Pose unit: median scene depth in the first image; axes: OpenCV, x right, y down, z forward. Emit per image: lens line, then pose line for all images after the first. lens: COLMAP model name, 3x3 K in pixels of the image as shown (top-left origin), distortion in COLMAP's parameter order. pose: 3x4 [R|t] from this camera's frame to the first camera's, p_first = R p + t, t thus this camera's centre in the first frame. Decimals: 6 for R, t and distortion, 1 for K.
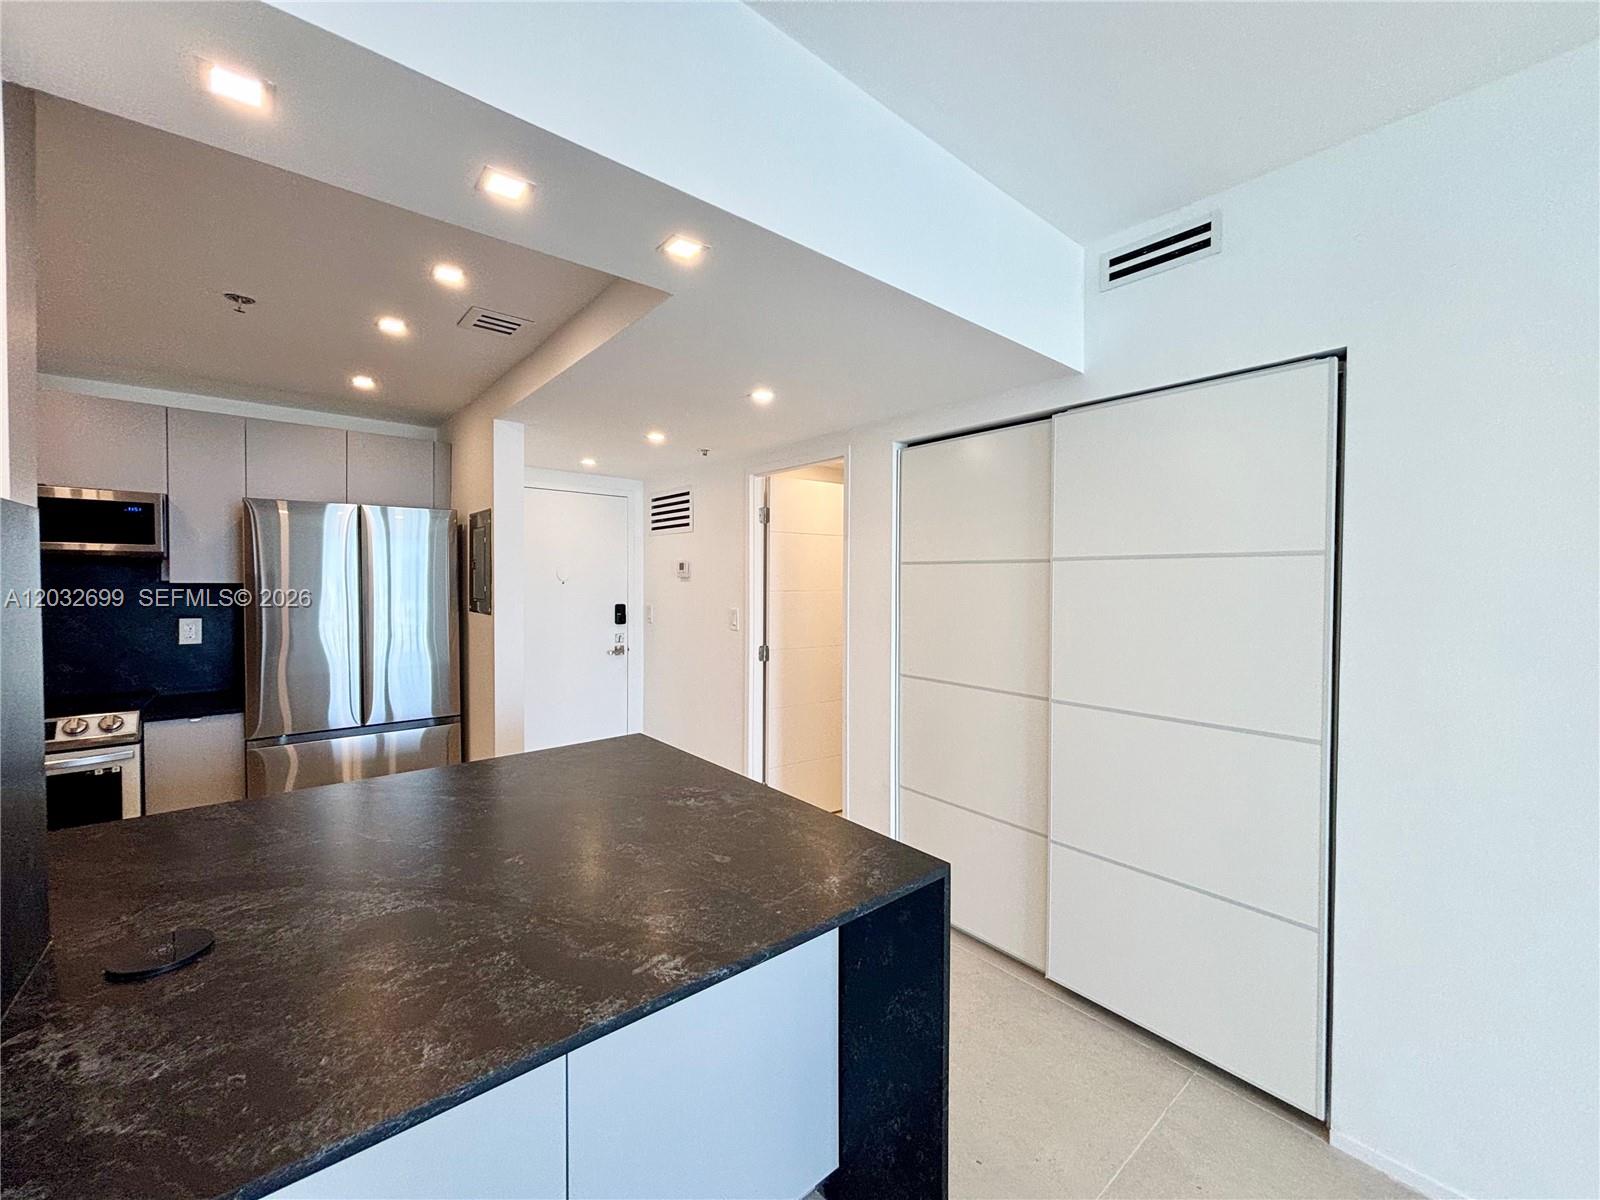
lens RADIAL K [[636.8, 0, 800.2], [0, 636.8, 594.0], [0, 0, 1]] dist [-0.000017, 0.000133]
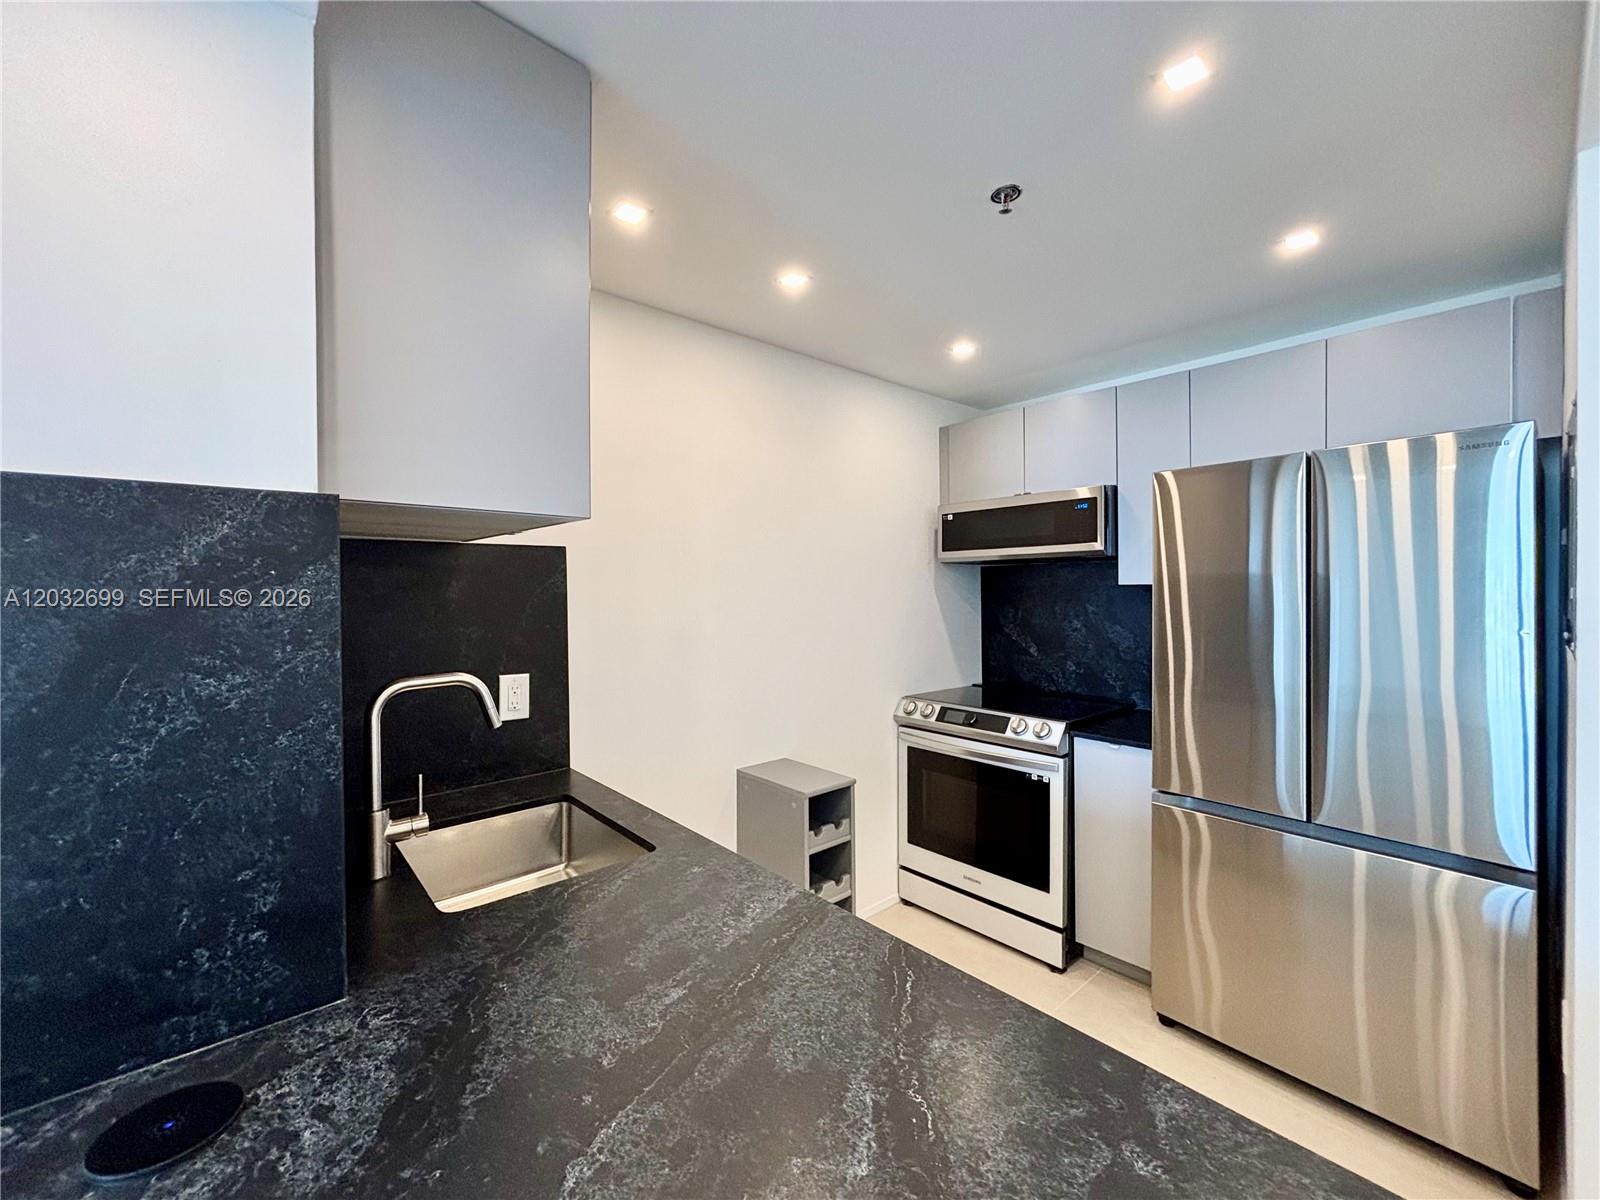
lens RADIAL K [[636.8, 0, 800.2], [0, 636.8, 594.0], [0, 0, 1]] dist [-0.000017, 0.000133]
pose [[0.017074, 0.006422, -0.999834, -0.118900], [-0.012442, 0.999903, 0.006210, -0.004917], [0.999777, 0.012333, 0.017152, 0.605067]]
